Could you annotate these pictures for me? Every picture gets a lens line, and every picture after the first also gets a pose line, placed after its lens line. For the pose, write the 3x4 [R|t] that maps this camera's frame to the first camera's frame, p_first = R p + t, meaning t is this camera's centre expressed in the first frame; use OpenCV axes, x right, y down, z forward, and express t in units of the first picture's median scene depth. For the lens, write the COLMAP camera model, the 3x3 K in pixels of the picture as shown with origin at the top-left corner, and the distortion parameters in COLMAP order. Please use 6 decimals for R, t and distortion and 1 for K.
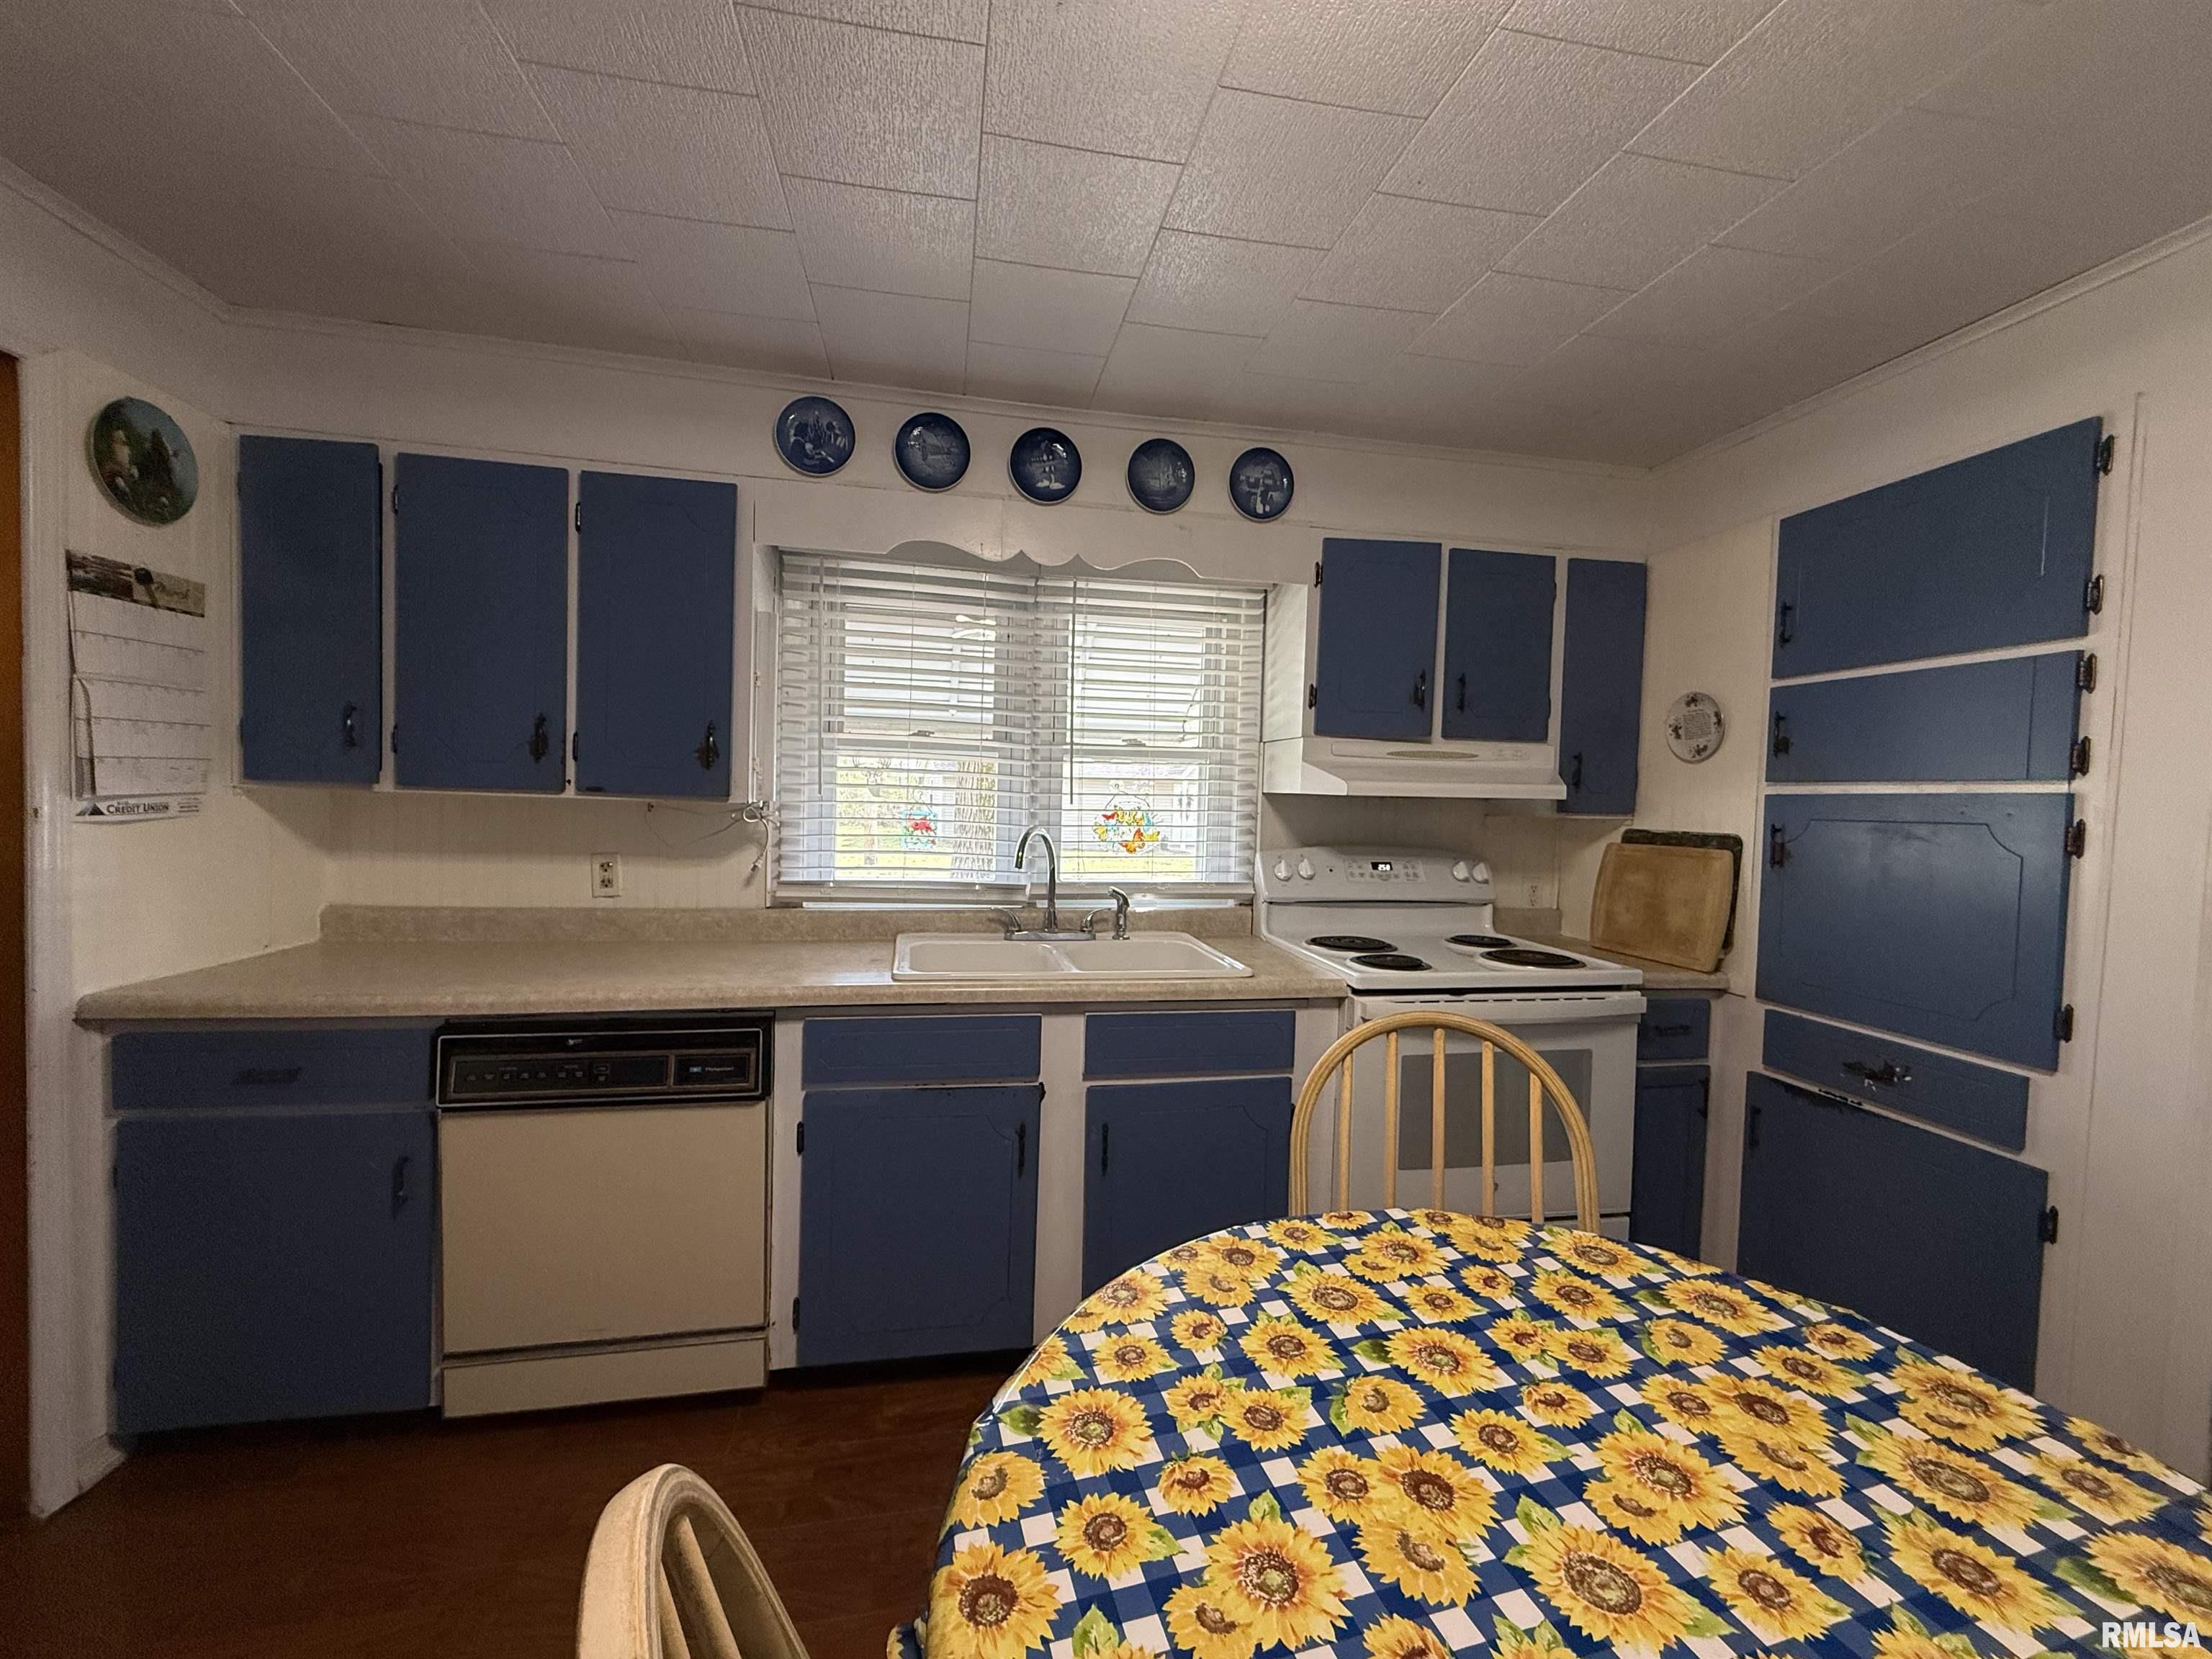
lens RADIAL K [[885.1, 0, 1099.0], [0, 885.1, 824.6], [0, 0, 1]] dist [0.003954, -0.000128]
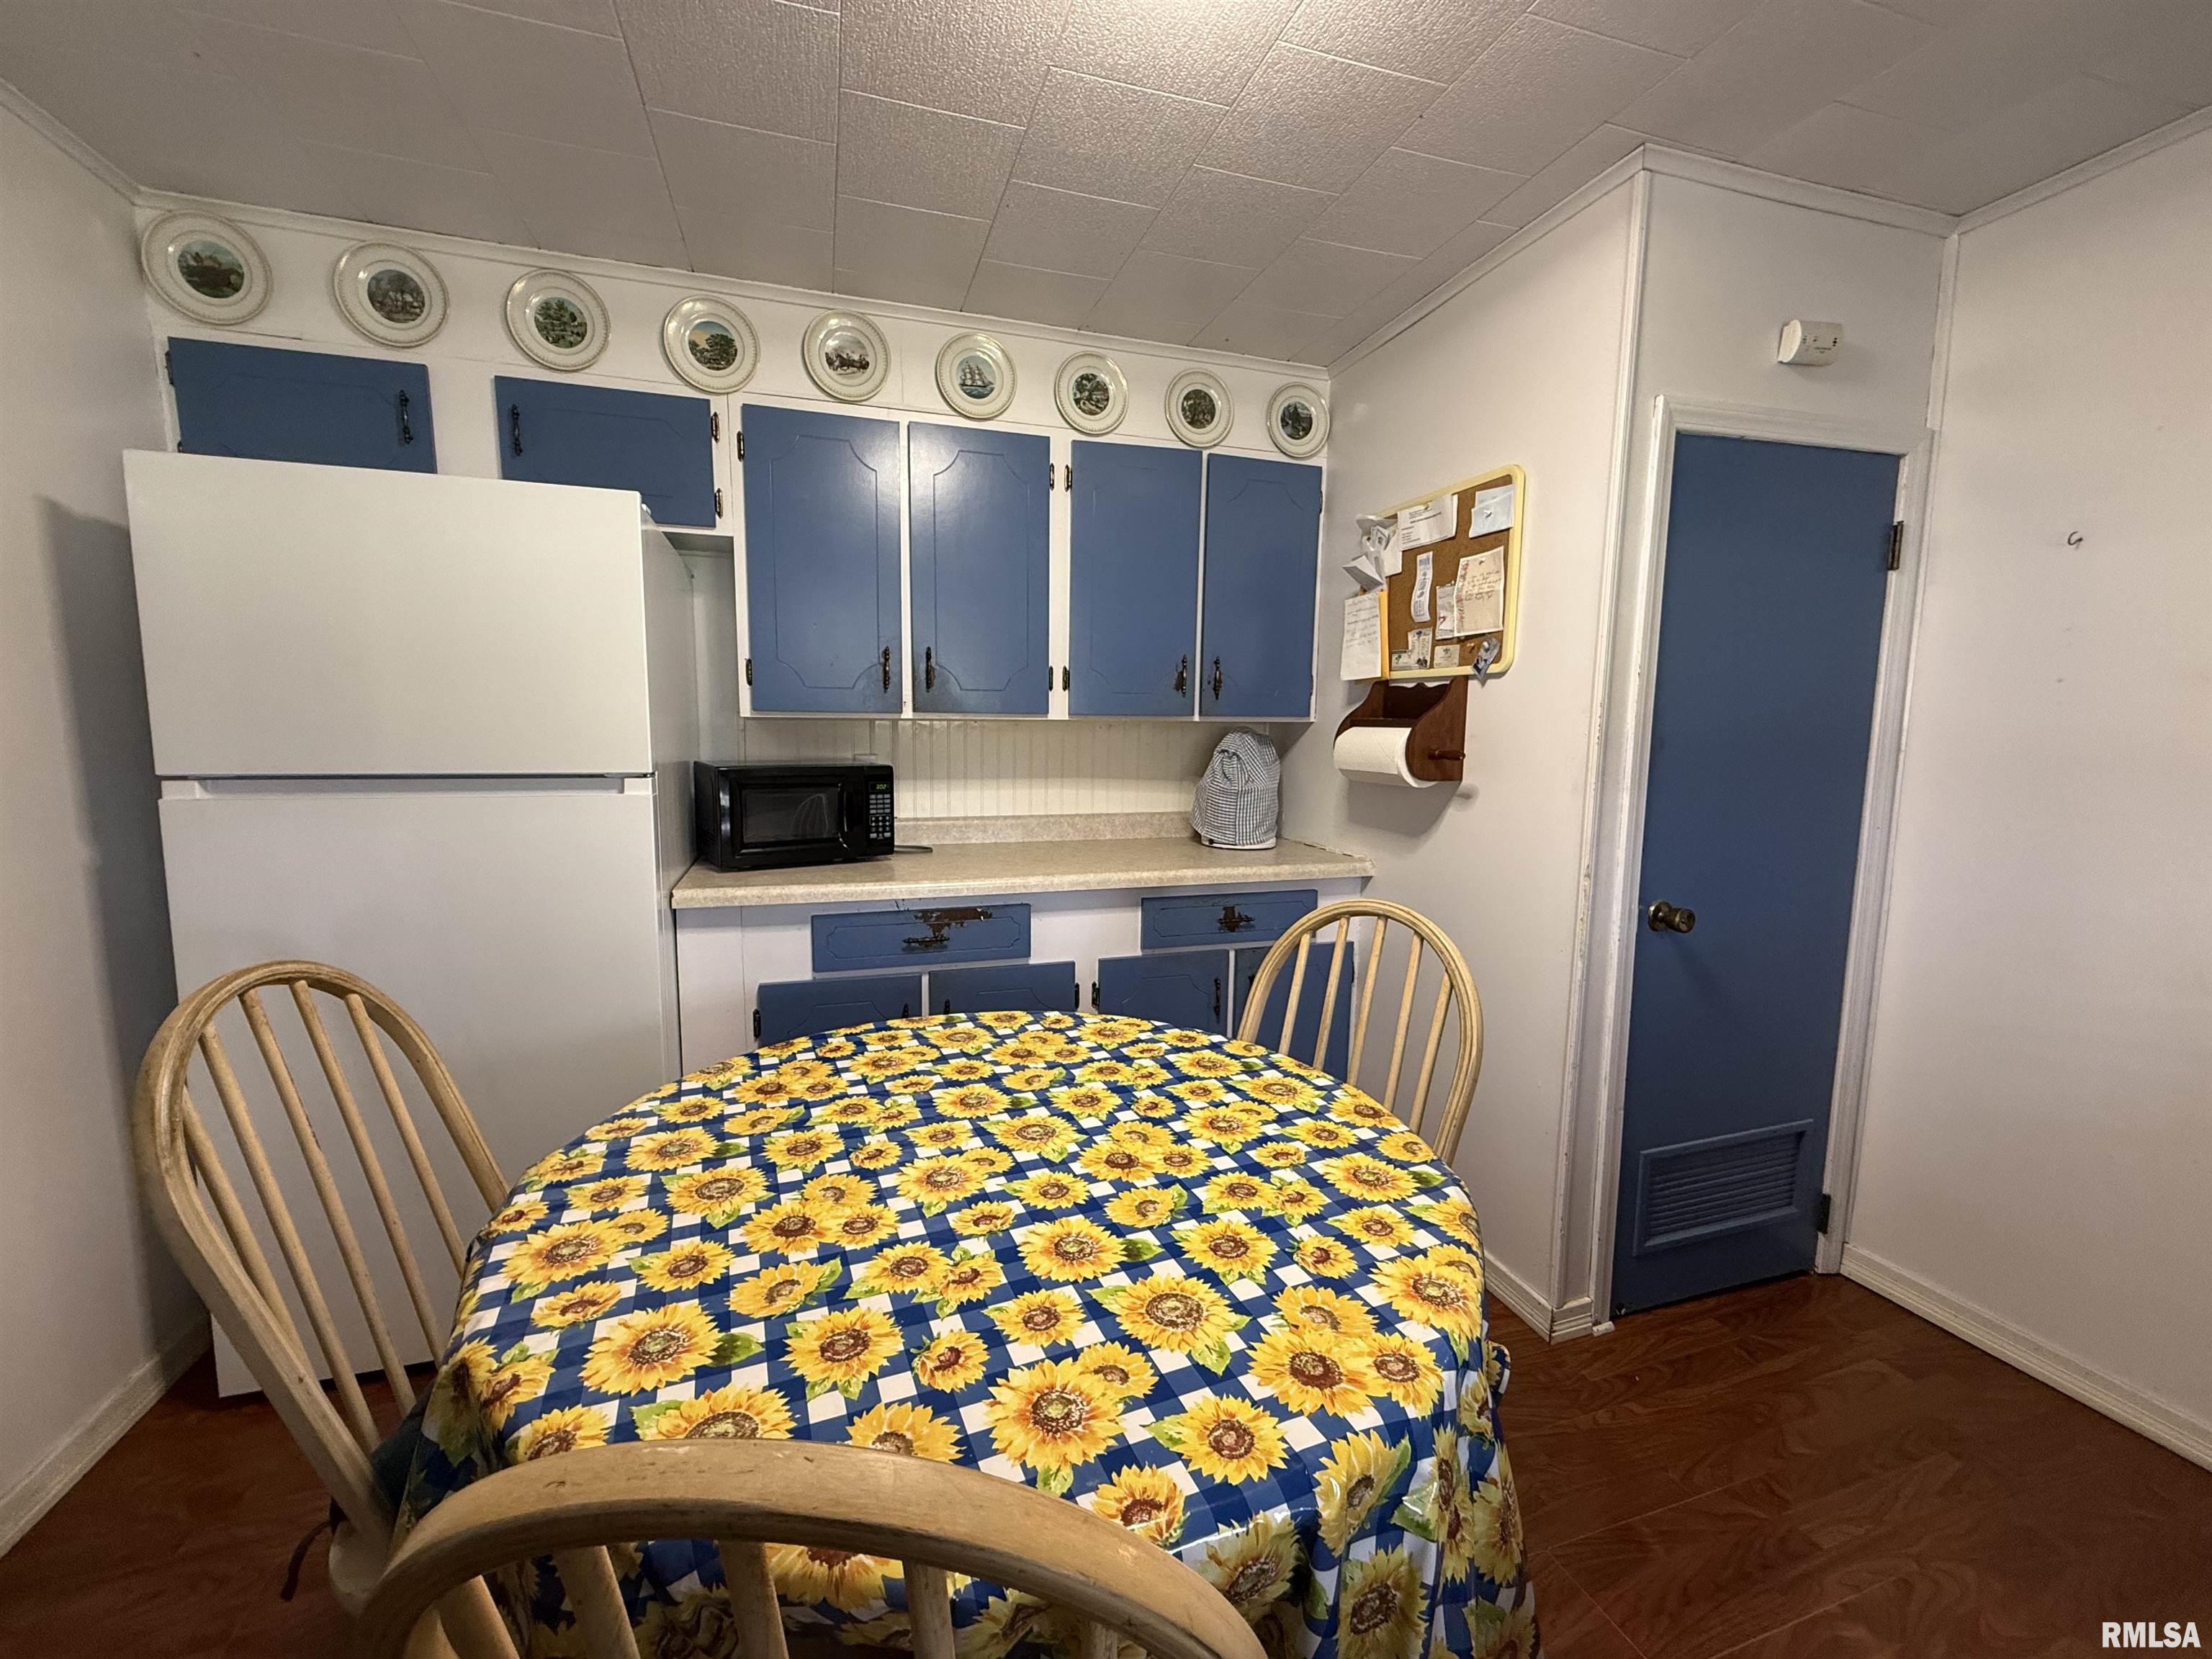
lens RADIAL K [[885.1, 0, 1105.1], [0, 885.1, 823.3], [0, 0, 1]] dist [0.003954, -0.000128]
pose [[-0.990873, -0.013445, -0.134128, 0.481831], [-0.034266, 0.987451, 0.154162, -0.002478], [0.130372, 0.157350, -0.978899, 1.860821]]
